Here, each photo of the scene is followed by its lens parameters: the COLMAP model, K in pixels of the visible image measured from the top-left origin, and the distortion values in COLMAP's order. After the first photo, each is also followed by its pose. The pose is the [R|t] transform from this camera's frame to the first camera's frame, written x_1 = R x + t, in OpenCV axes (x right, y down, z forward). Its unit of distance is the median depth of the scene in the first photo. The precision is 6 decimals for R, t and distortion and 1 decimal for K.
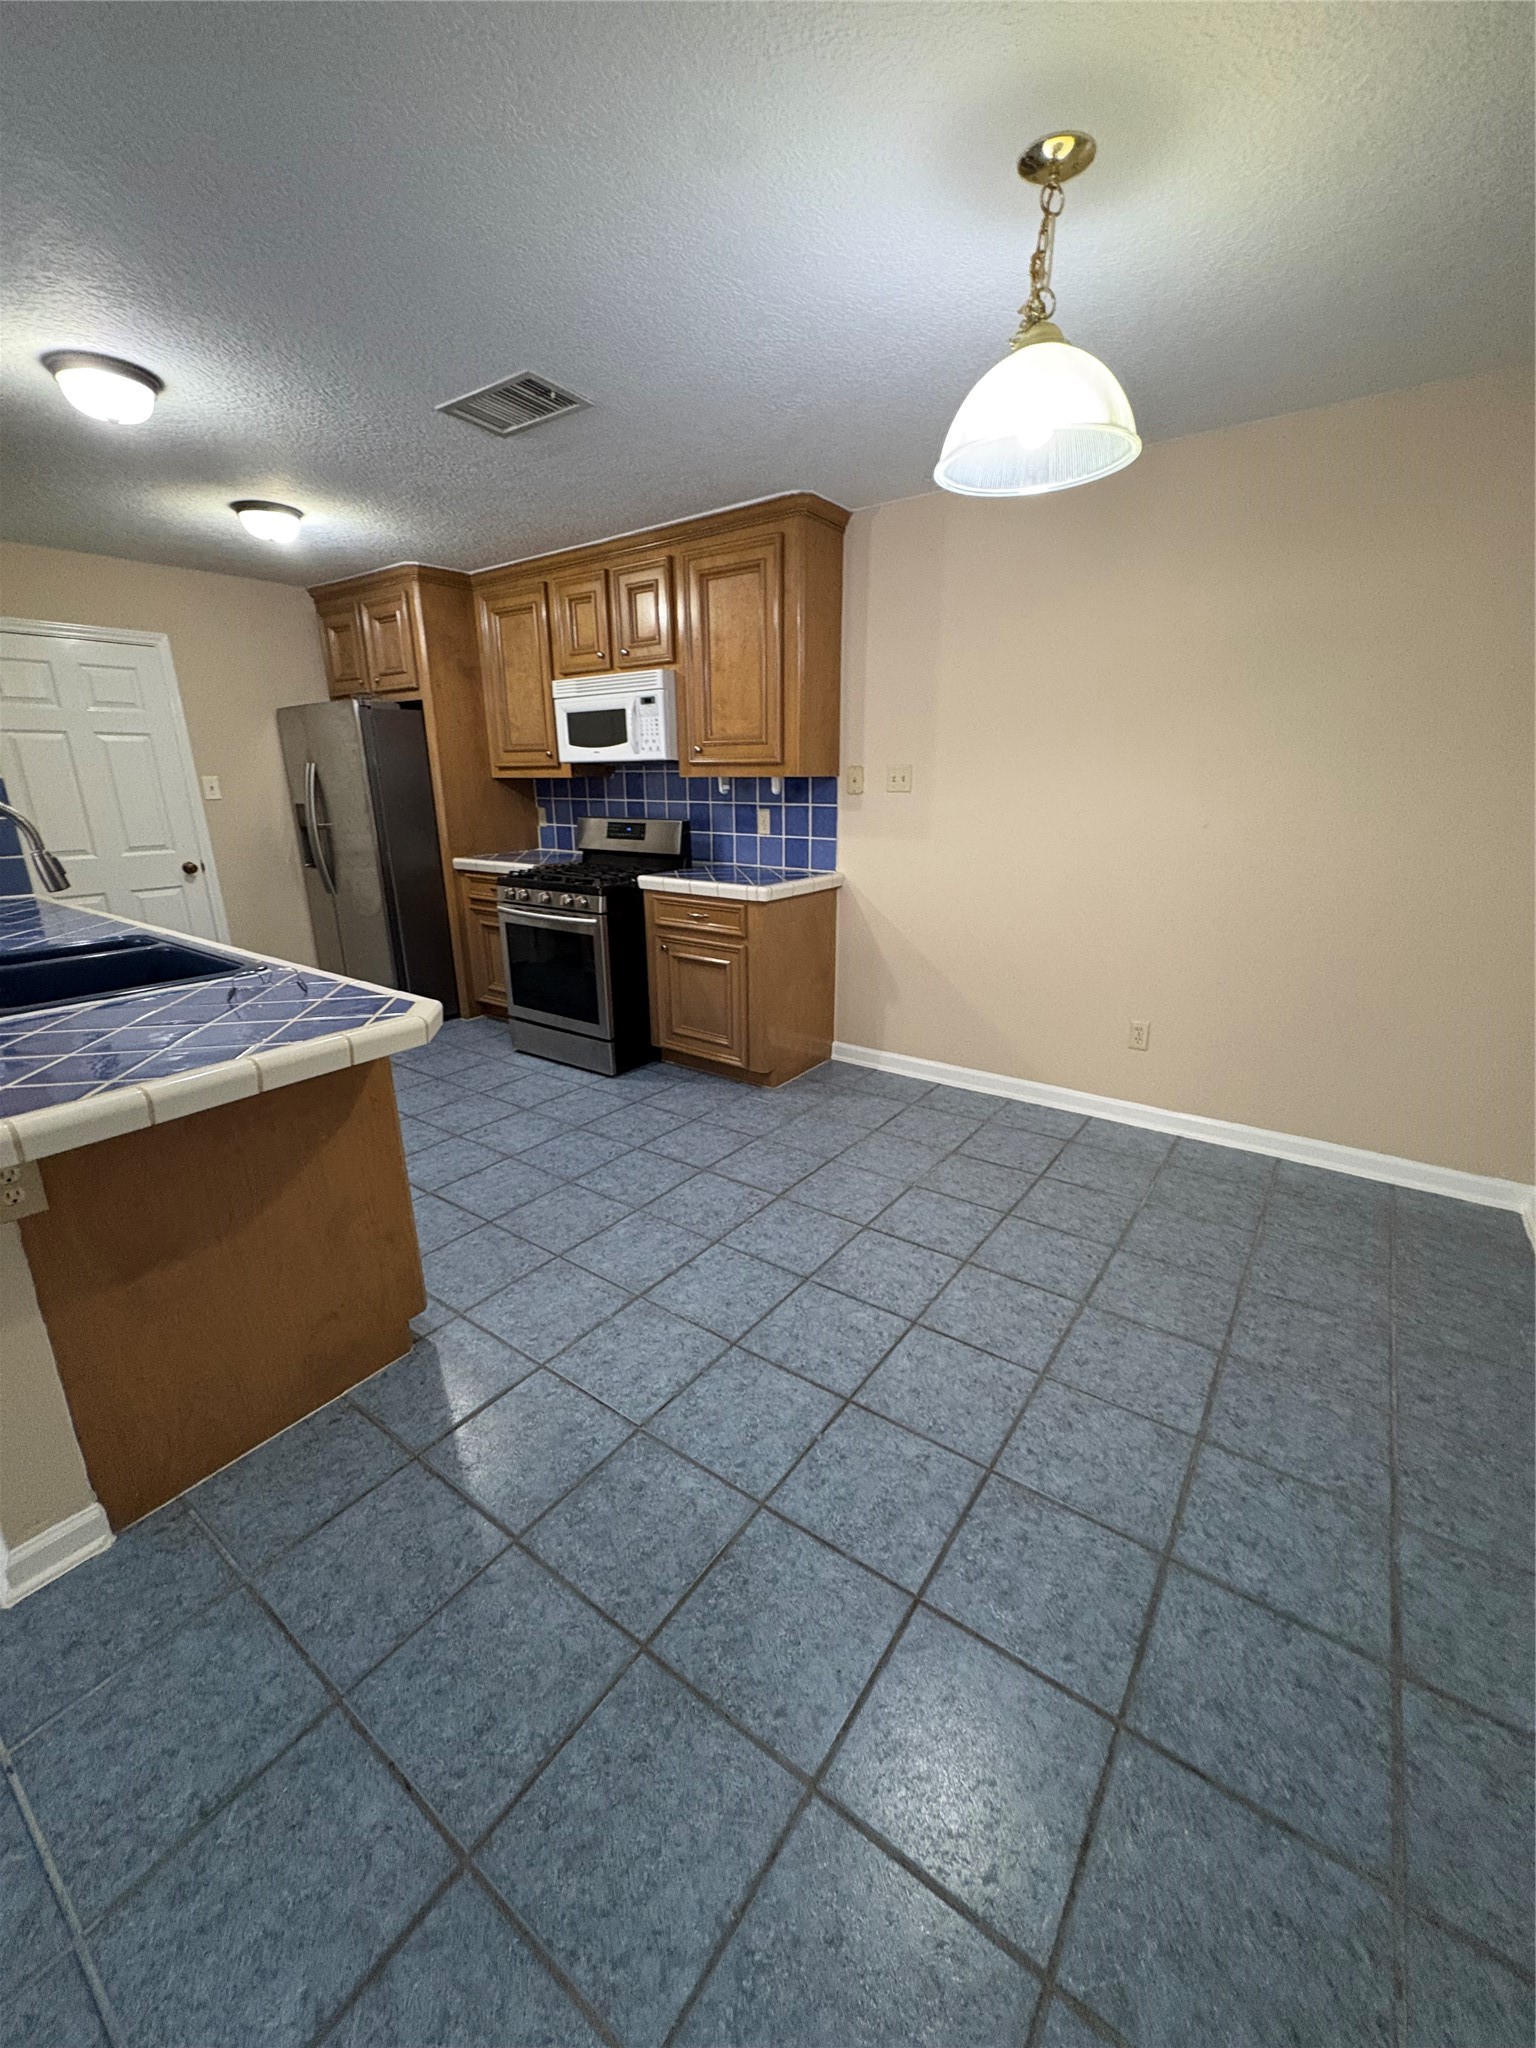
lens RADIAL K [[816.6, 0, 766.9], [0, 816.6, 1027.8], [0, 0, 1]] dist [-0.001780, -0.000214]
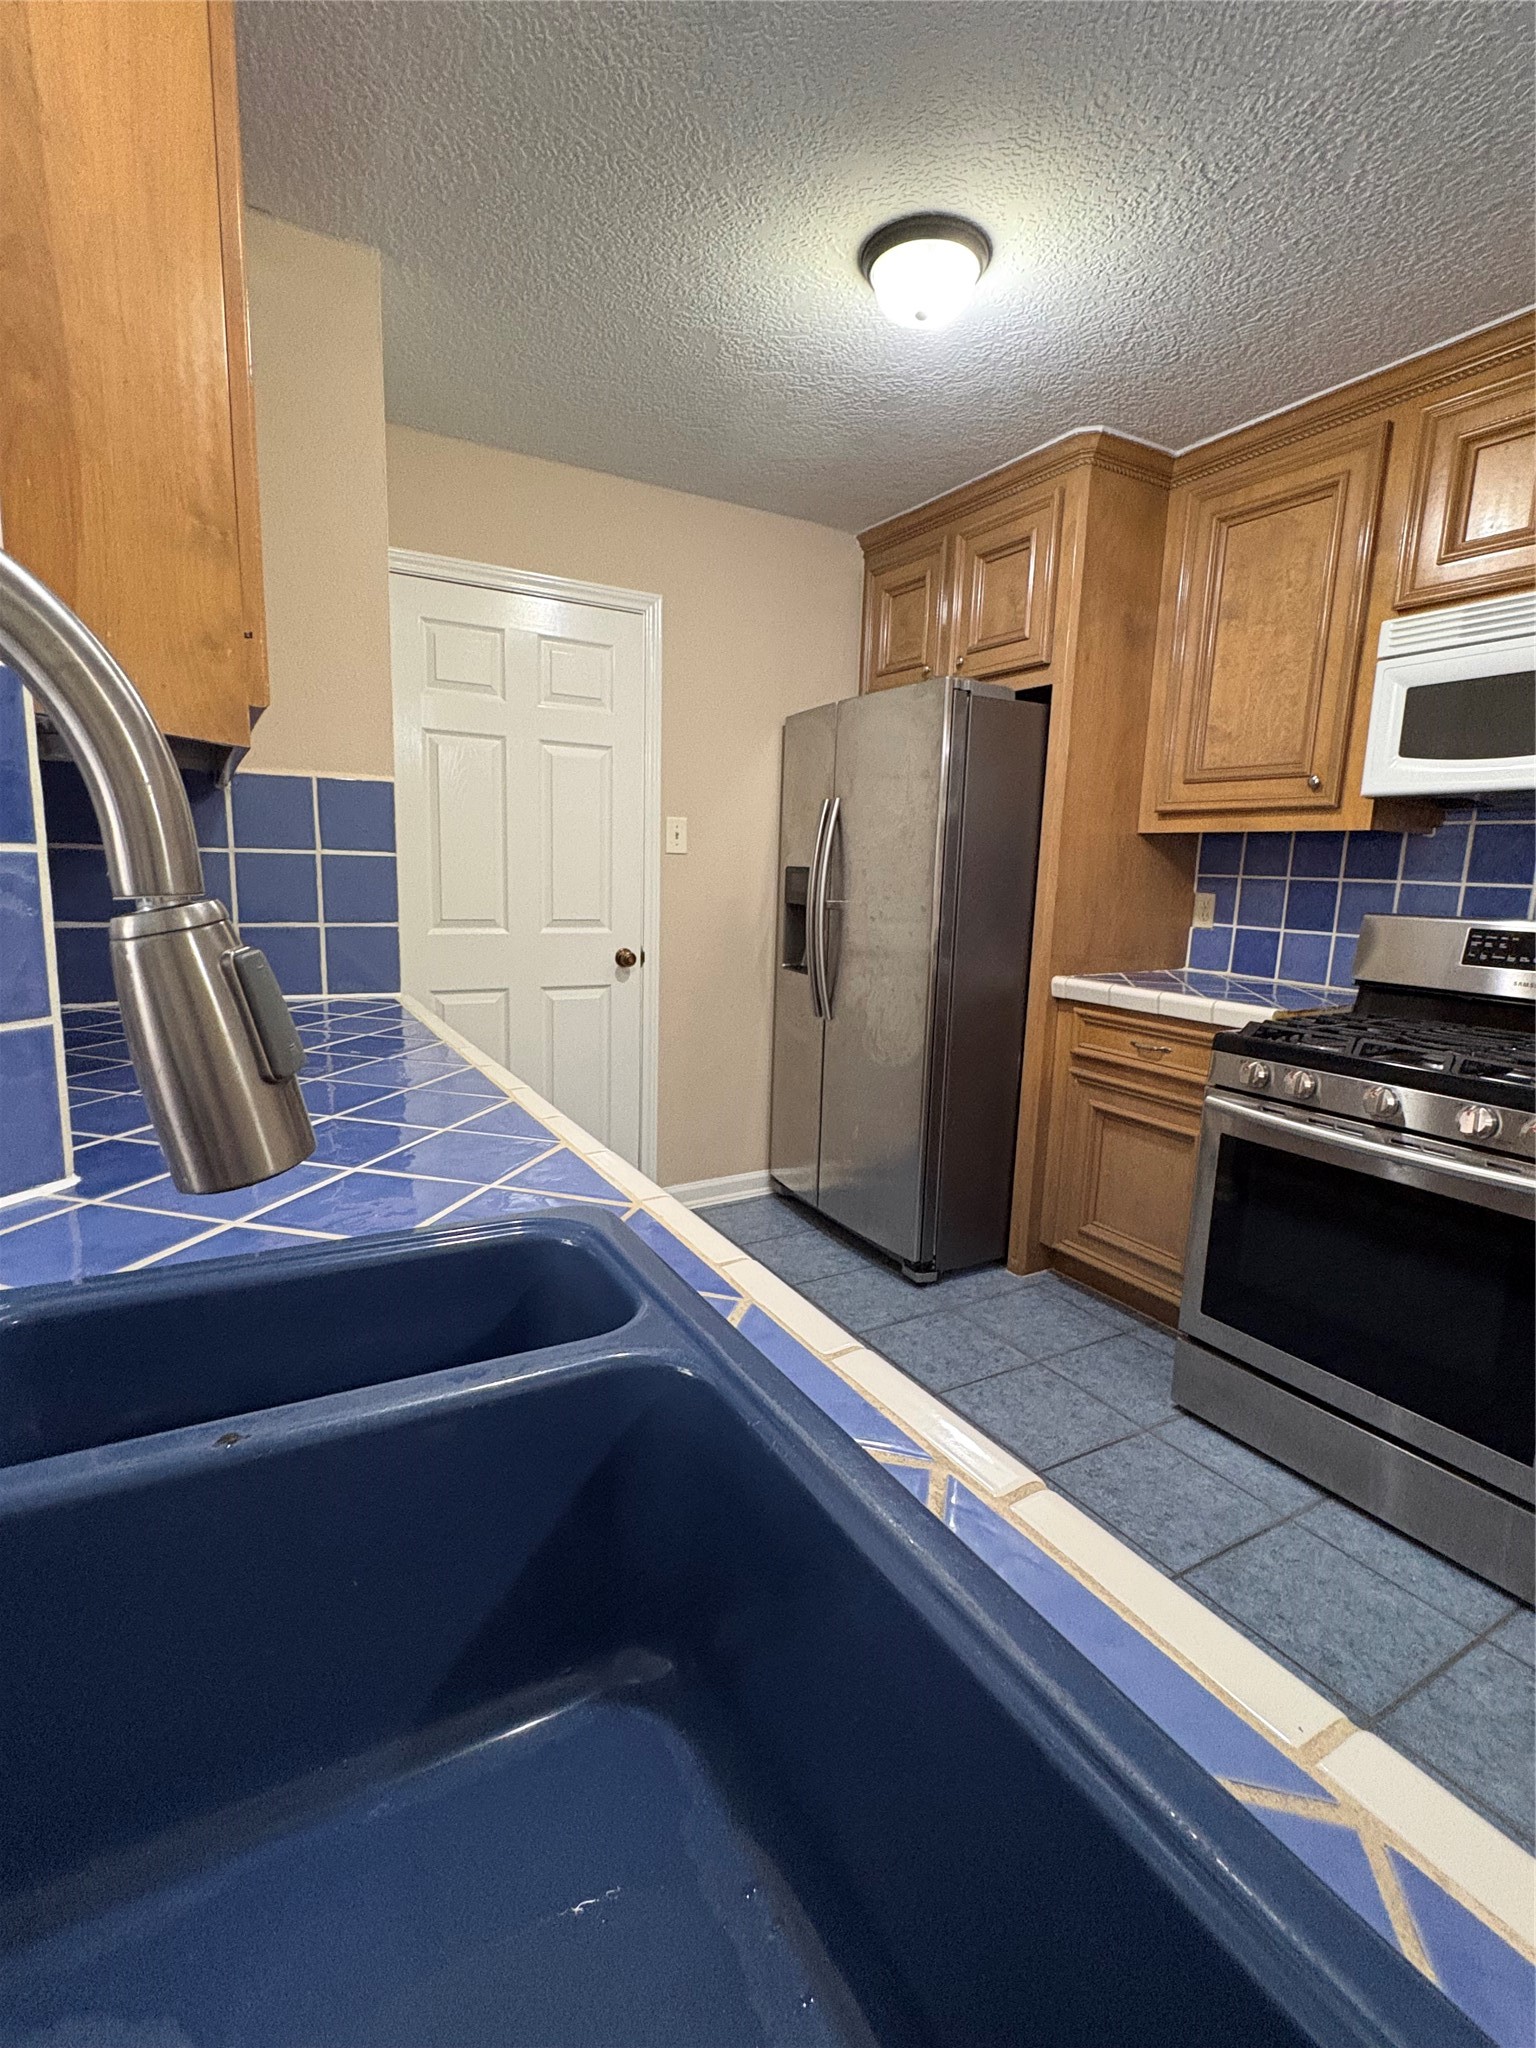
lens RADIAL K [[955.7, 0, 766.6], [0, 955.7, 1023.9], [0, 0, 1]] dist [0.004100, 0.000368]
pose [[0.913308, 0.101293, -0.394473, -0.324245], [-0.155067, 0.982111, -0.106833, -0.087467], [0.376594, 0.158741, 0.912676, 0.393020]]
